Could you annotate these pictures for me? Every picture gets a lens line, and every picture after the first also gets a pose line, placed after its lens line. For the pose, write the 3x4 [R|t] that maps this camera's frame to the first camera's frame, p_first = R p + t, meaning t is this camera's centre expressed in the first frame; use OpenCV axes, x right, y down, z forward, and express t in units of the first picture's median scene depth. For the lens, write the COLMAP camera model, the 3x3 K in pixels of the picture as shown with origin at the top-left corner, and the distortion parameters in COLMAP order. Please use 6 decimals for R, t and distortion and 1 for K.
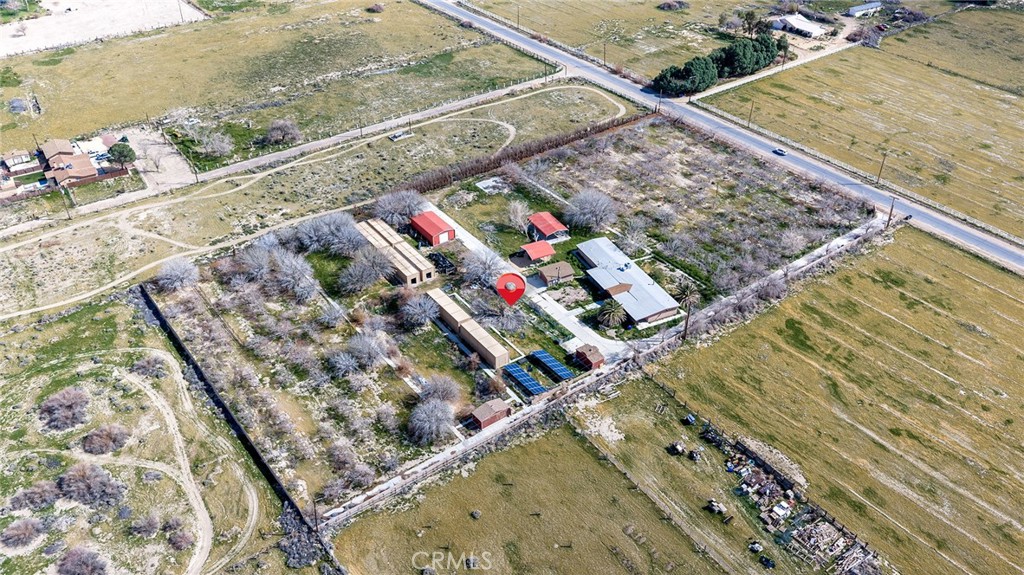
lens RADIAL K [[855.7, 0, 506.1], [0, 855.7, 282.4], [0, 0, 1]] dist [0.024400, -0.050876]
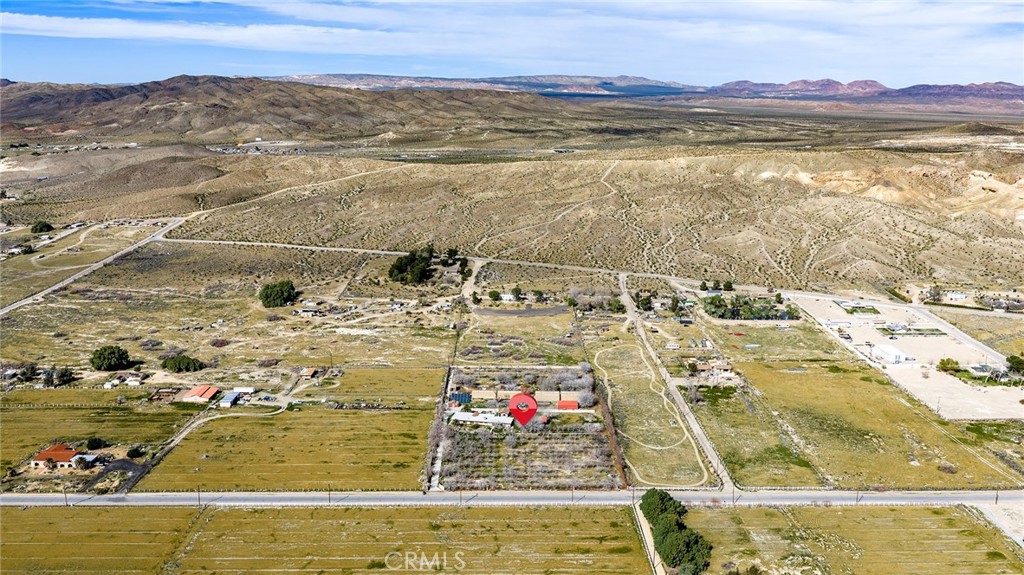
lens RADIAL K [[855.7, 0, 515.5], [0, 855.7, 285.3], [0, 0, 1]] dist [0.024400, -0.050876]
pose [[-0.589913, 0.165444, -0.790336, 1.645640], [-0.468150, 0.727413, 0.501703, -1.304050], [0.657905, 0.665957, -0.351657, 1.478064]]
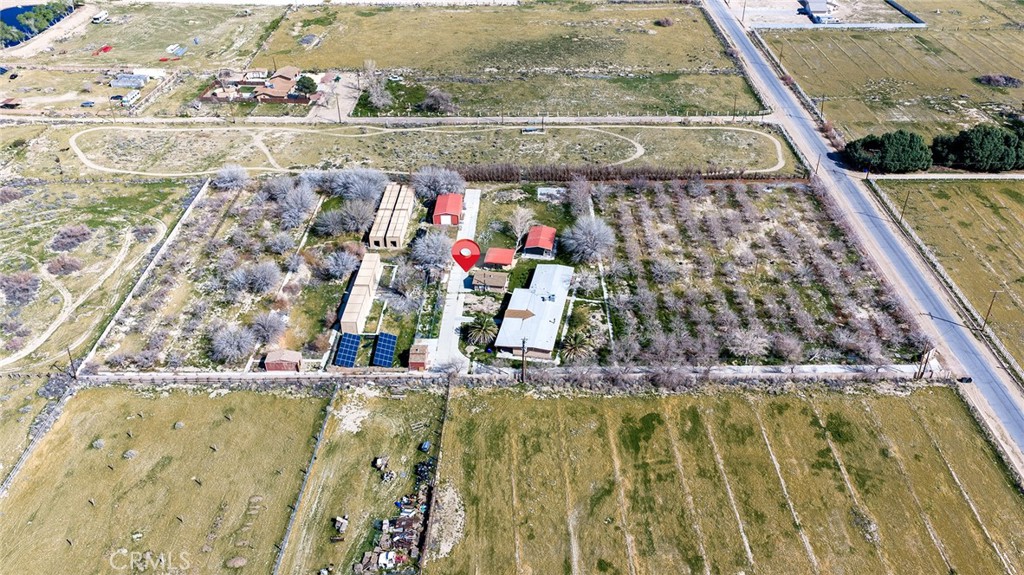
lens RADIAL K [[855.7, 0, 509.8], [0, 855.7, 296.0], [0, 0, 1]] dist [0.024400, -0.050876]
pose [[0.795298, 0.327959, -0.509847, 0.529142], [-0.337252, 0.938224, 0.077441, -0.071113], [0.503748, 0.110359, 0.856772, 0.177142]]
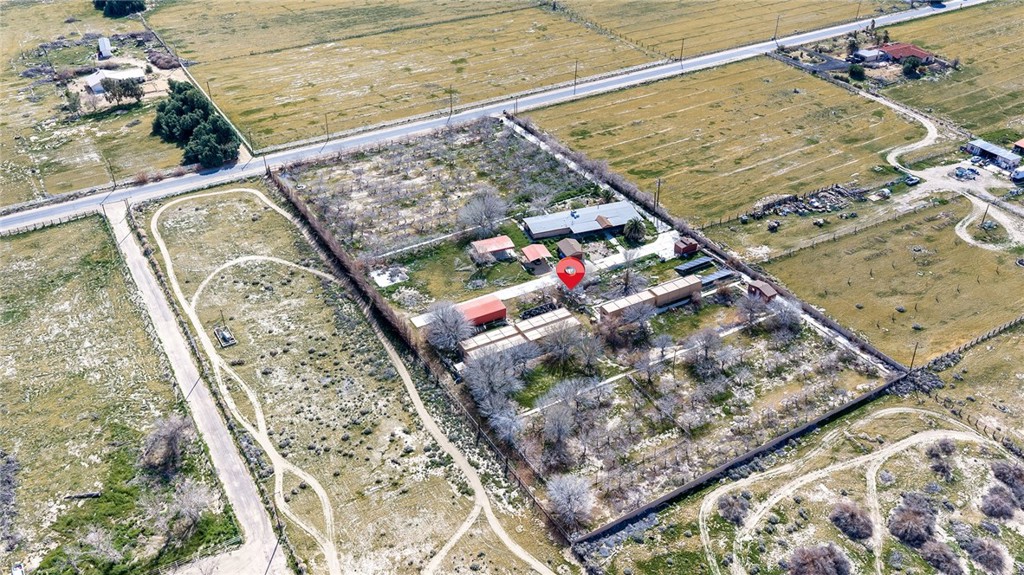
lens RADIAL K [[855.7, 0, 523.0], [0, 855.7, 283.4], [0, 0, 1]] dist [0.024400, -0.050876]
pose [[0.093149, -0.555130, 0.826532, -0.835703], [0.564319, 0.713362, 0.415523, -0.447375], [-0.820285, 0.427721, 0.379719, 0.599135]]
